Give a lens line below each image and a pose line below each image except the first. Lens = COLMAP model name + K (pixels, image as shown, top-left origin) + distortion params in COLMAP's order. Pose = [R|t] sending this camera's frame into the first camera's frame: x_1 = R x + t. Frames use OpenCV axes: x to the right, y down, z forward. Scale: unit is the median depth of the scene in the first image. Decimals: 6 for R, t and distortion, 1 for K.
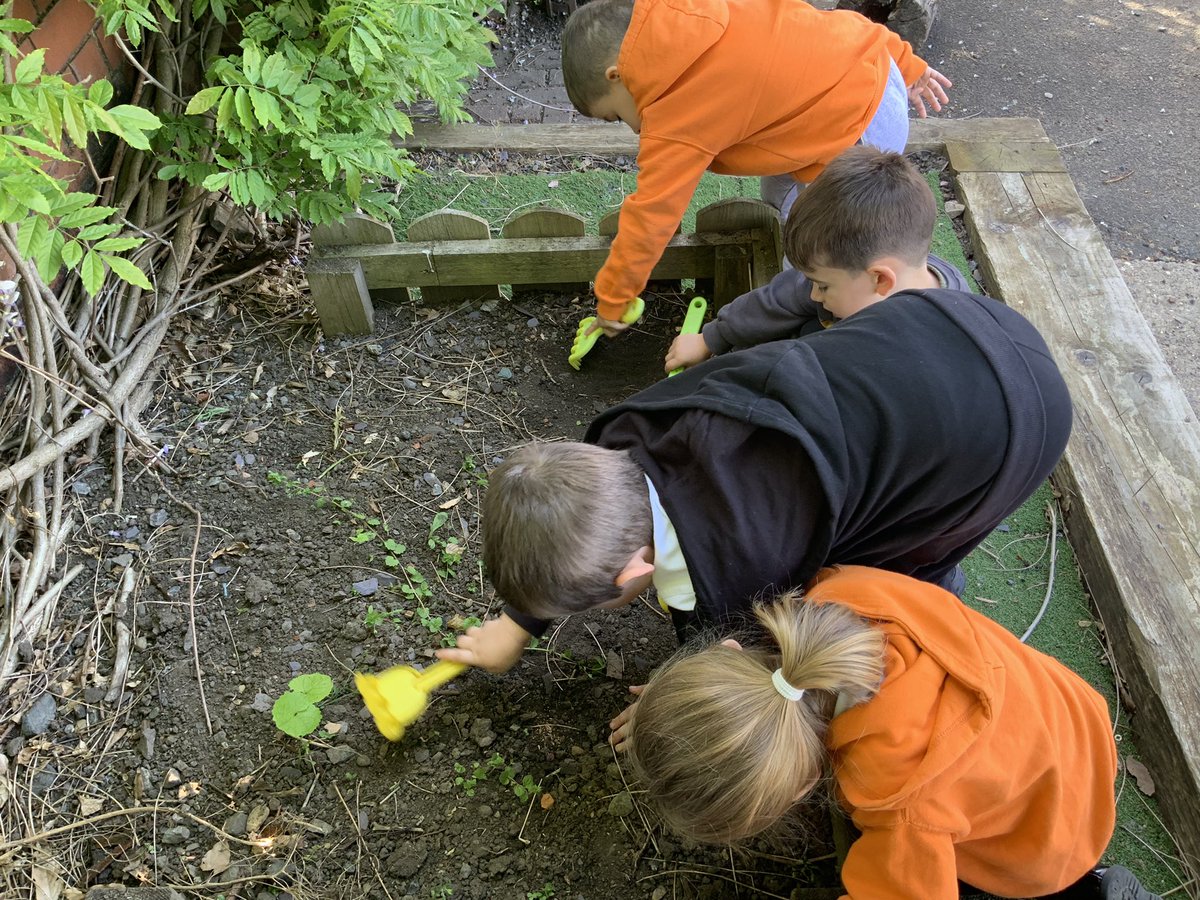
lens RADIAL K [[1121.8, 0, 600.0], [0, 1121.8, 450.0], [0, 0, 1]] dist [0.504405, -1.257574]
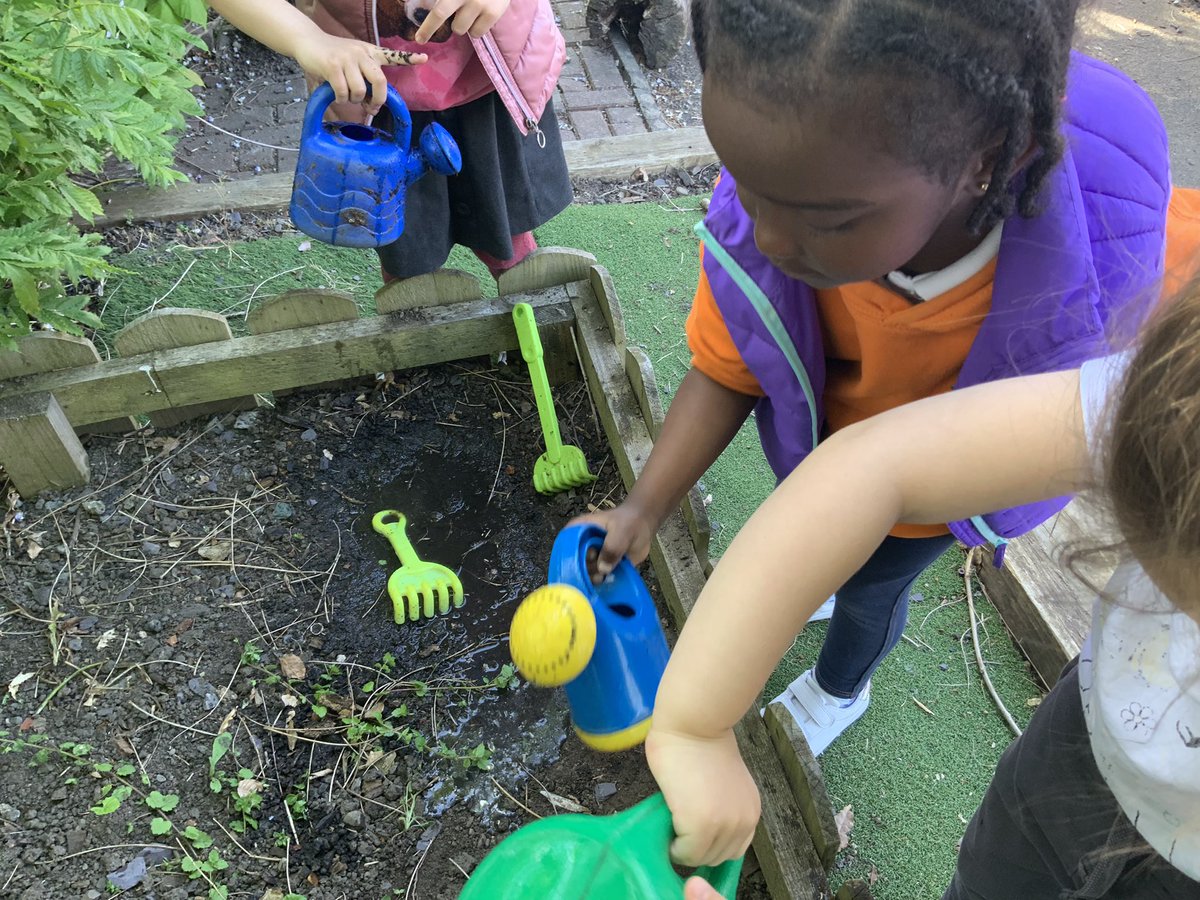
lens RADIAL K [[1055.1, 0, 600.0], [0, 1055.1, 450.0], [0, 0, 1]] dist [0.102900, -0.082079]
pose [[0.967502, -0.165912, 0.190823, -0.007662], [0.161871, 0.986130, 0.036685, -0.098201], [-0.194263, -0.004604, 0.980939, 0.260431]]
